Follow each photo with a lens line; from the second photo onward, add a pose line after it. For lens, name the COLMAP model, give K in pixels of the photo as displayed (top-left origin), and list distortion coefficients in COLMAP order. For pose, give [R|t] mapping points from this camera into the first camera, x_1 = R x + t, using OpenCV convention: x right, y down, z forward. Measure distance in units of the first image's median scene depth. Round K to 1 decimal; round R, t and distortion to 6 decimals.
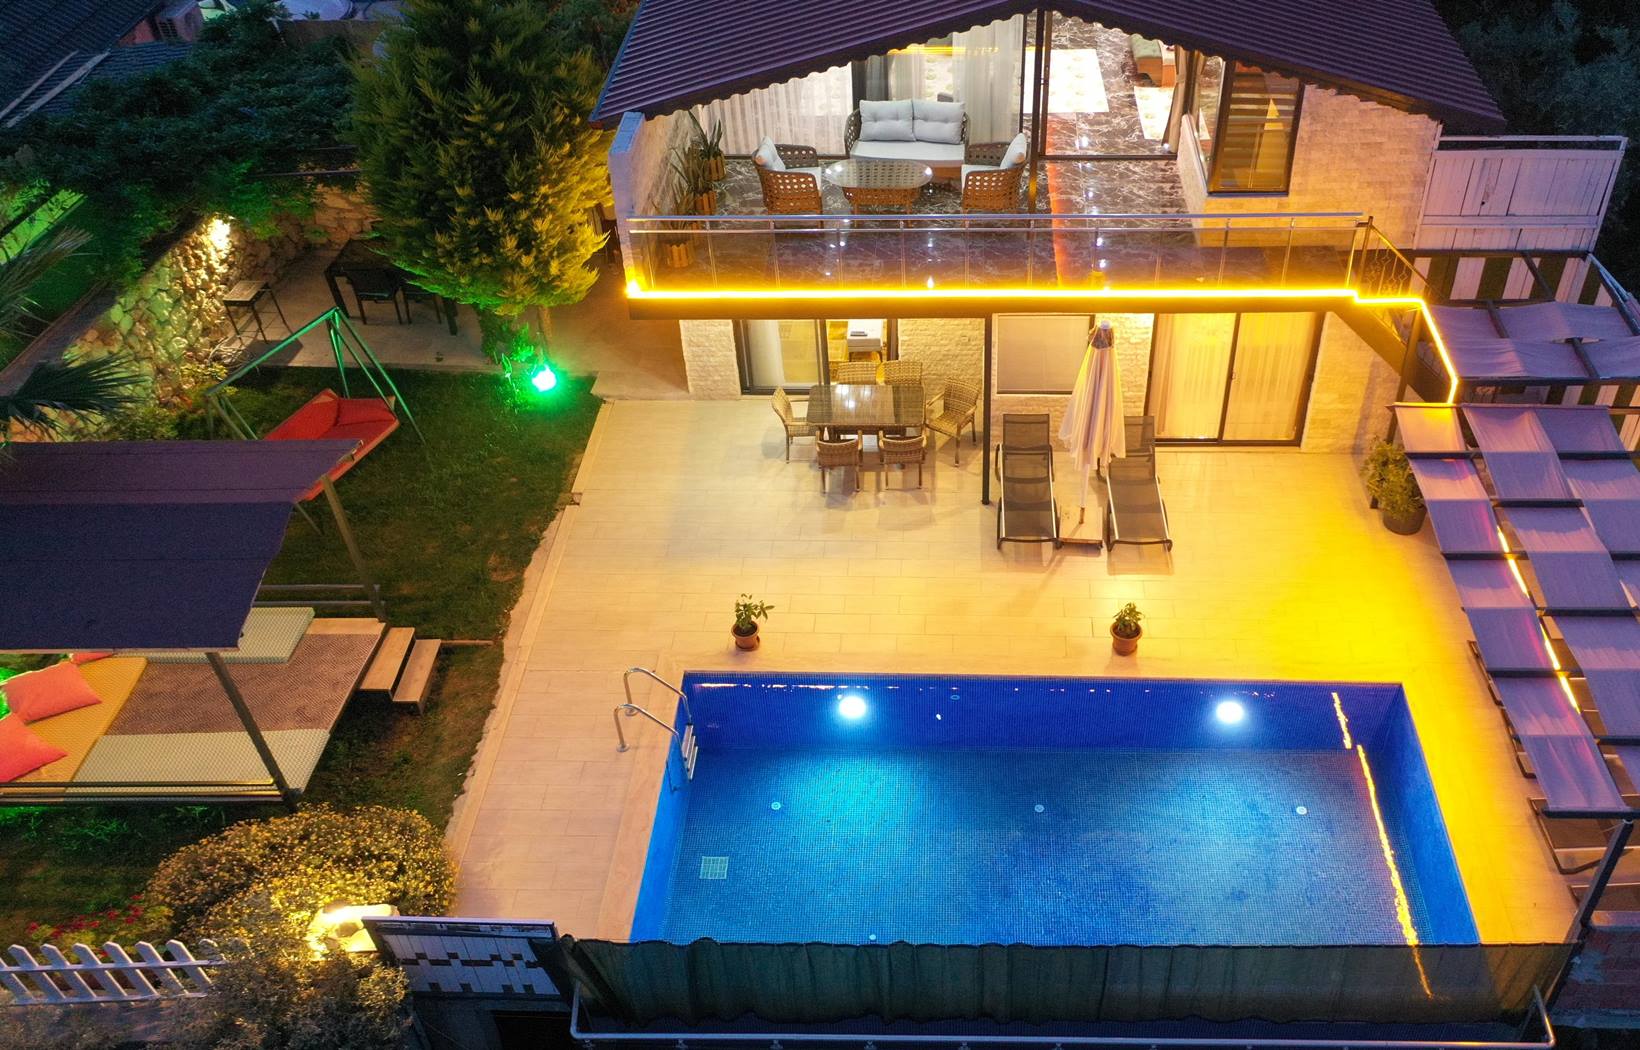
lens RADIAL K [[1479.5, 0, 924.0], [0, 1479.5, 525.6], [0, 0, 1]] dist [0.006085, -0.016572]
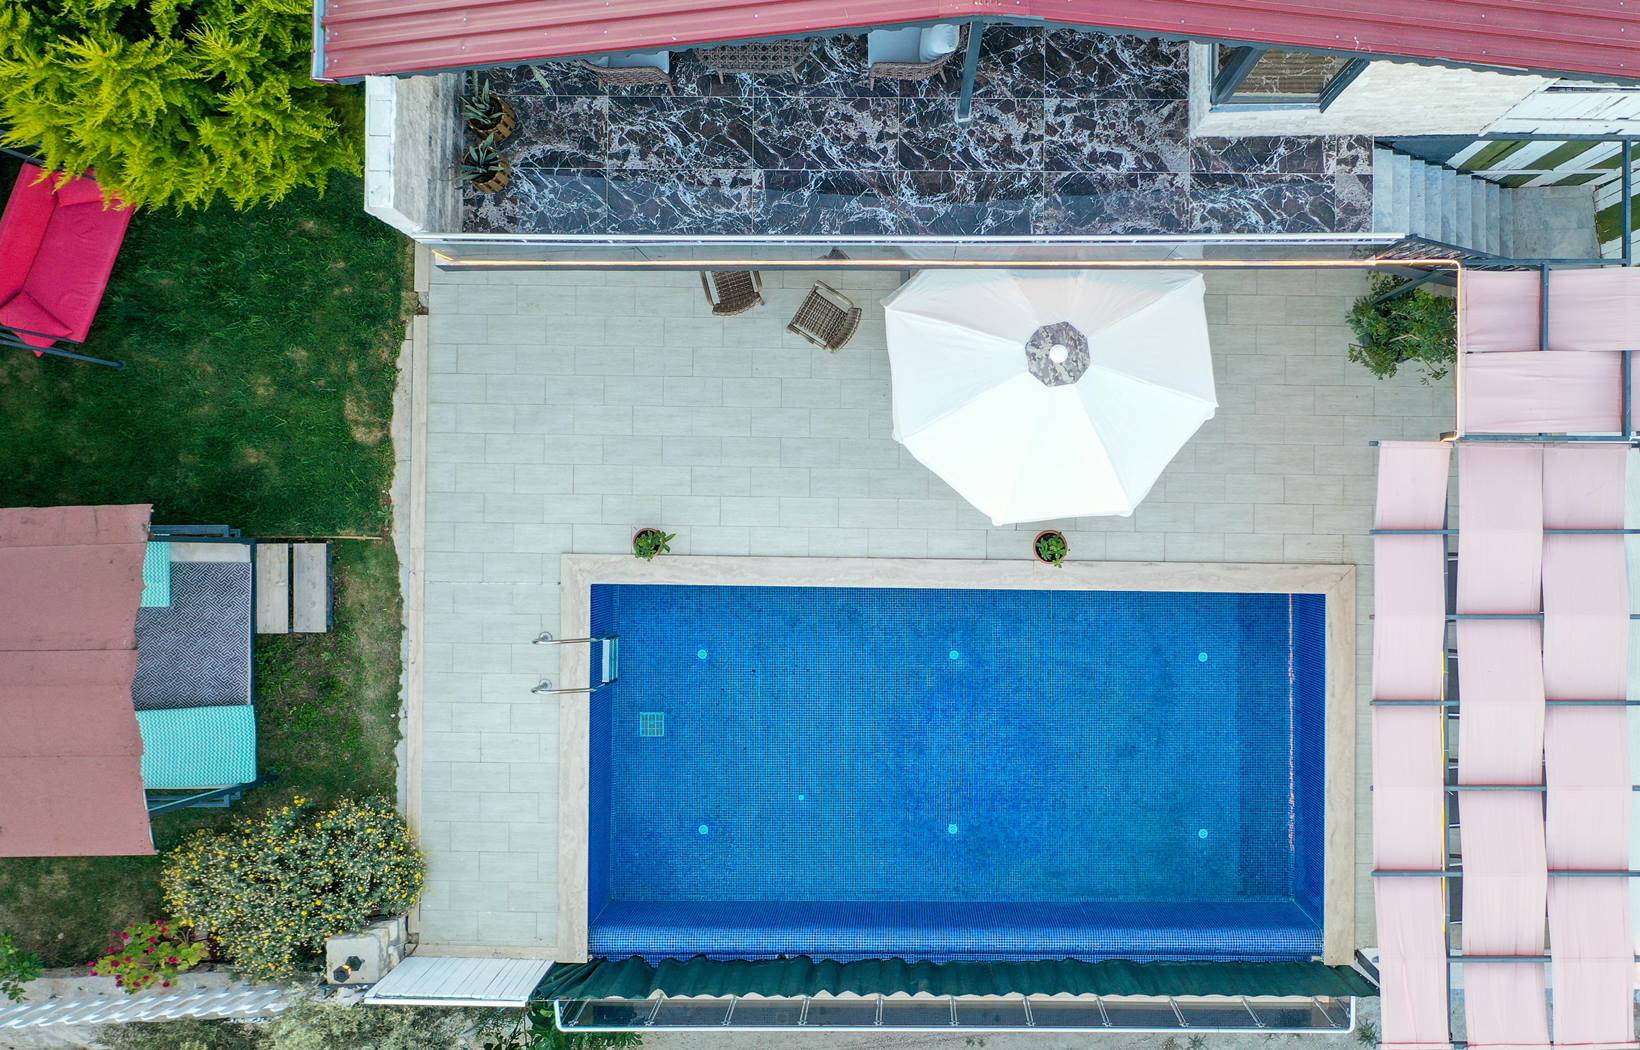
lens RADIAL K [[1458.4, 0, 906.6], [0, 1458.4, 523.7], [0, 0, 1]] dist [0.002557, 0.001613]
pose [[0.999764, -0.017965, 0.012197, 0.032344], [0.002402, 0.649748, 0.760146, -0.626881], [-0.021581, -0.759938, 0.649638, 0.390463]]
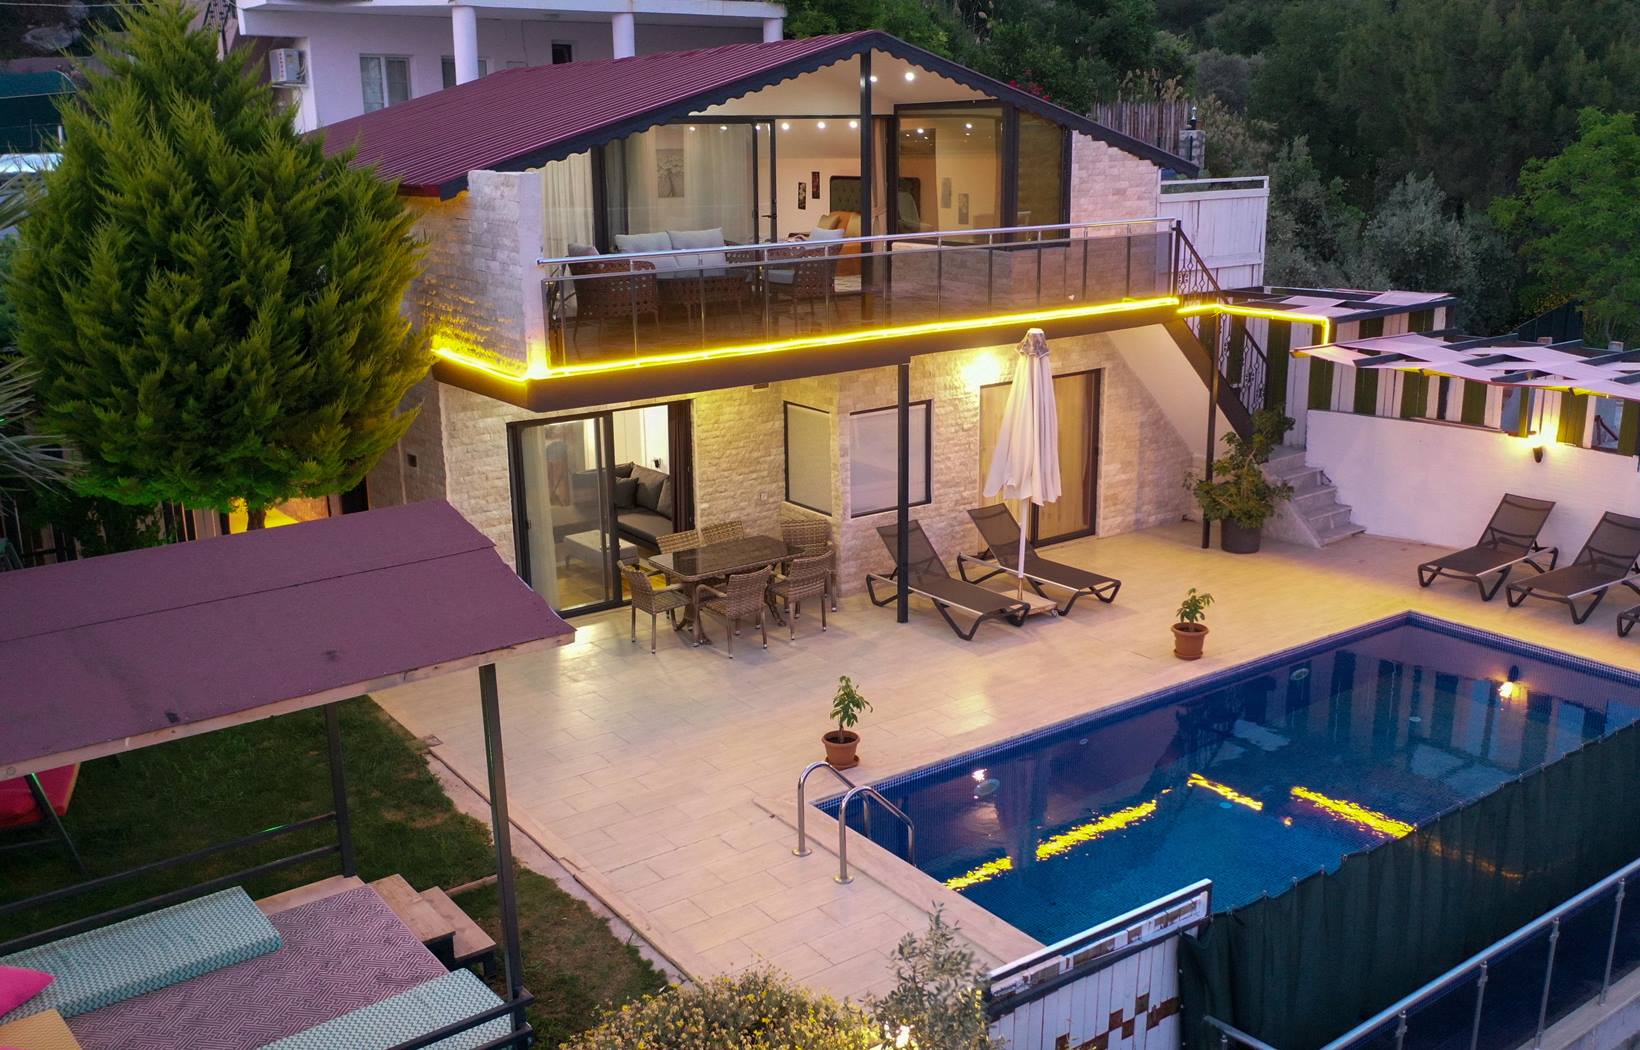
lens RADIAL K [[1479.4, 0, 826.0], [0, 1479.4, 527.6], [0, 0, 1]] dist [0.003168, 0.006294]
pose [[0.791510, -0.154529, 0.591298, -0.527056], [0.398422, 0.864121, -0.307499, 0.195997], [-0.463435, 0.478974, 0.745528, 0.398760]]
